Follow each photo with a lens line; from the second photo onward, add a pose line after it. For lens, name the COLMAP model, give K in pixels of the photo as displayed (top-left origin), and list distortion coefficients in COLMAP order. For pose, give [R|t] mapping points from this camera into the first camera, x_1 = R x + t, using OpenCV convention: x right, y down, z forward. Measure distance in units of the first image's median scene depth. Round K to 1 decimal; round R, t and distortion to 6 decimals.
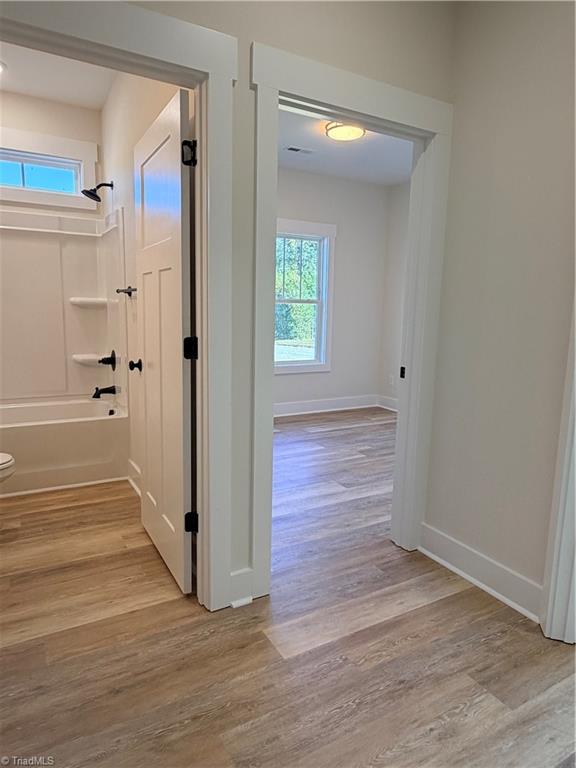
lens RADIAL K [[495.7, 0, 284.7], [0, 495.7, 384.0], [0, 0, 1]] dist [0.016046, -0.000707]
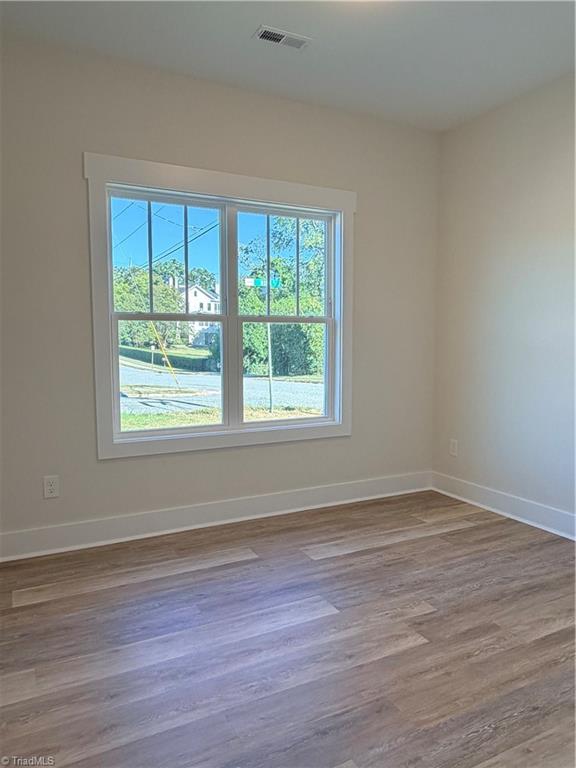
lens RADIAL K [[538.5, 0, 286.2], [0, 538.5, 381.7], [0, 0, 1]] dist [-0.000739, -0.001087]
pose [[0.999058, -0.014318, -0.040966, 0.014003], [0.011205, 0.997104, -0.075217, -0.013894], [0.041925, 0.074687, 0.996325, 0.116468]]
